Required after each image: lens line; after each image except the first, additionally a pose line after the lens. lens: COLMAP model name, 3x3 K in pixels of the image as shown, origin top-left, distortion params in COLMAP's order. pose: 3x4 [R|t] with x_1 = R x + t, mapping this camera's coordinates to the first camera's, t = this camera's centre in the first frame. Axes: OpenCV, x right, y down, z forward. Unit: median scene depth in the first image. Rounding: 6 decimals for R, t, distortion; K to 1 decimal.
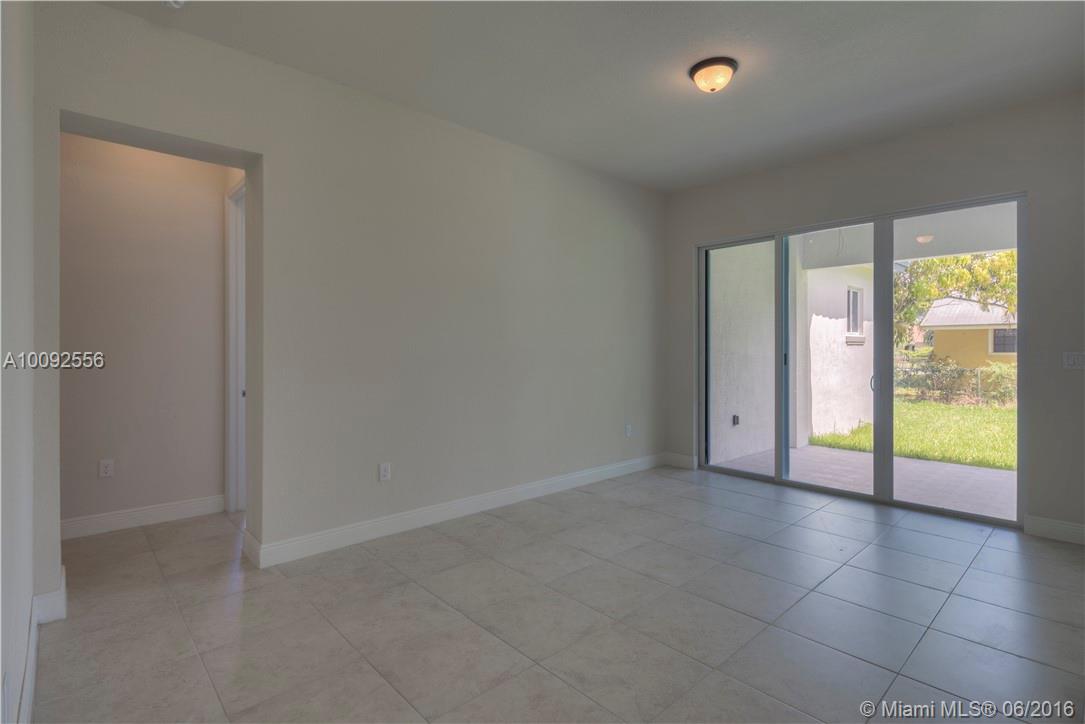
lens RADIAL K [[523.1, 0, 537.6], [0, 523.1, 363.6], [0, 0, 1]] dist [0.001296, -0.000690]
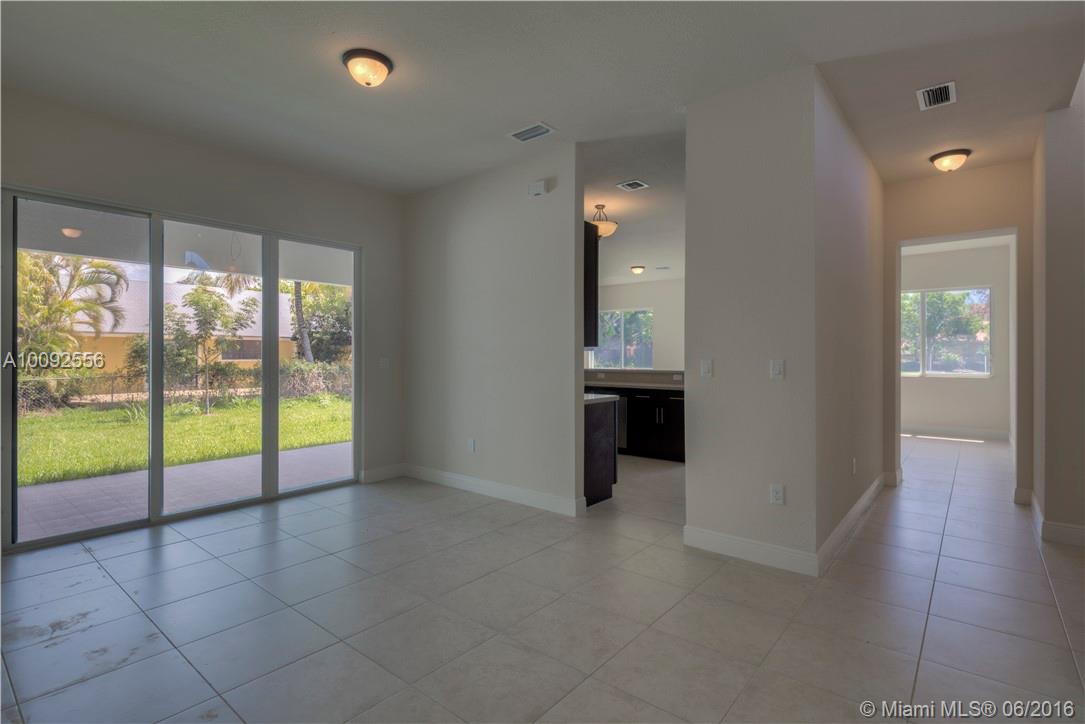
lens RADIAL K [[523.1, 0, 537.0], [0, 523.1, 354.5], [0, 0, 1]] dist [0.001296, -0.000690]
pose [[-0.140195, 0.002783, 0.990120, -0.478290], [0.023756, 0.999718, 0.000554, -0.017764], [-0.989839, 0.023599, -0.140221, 0.605380]]
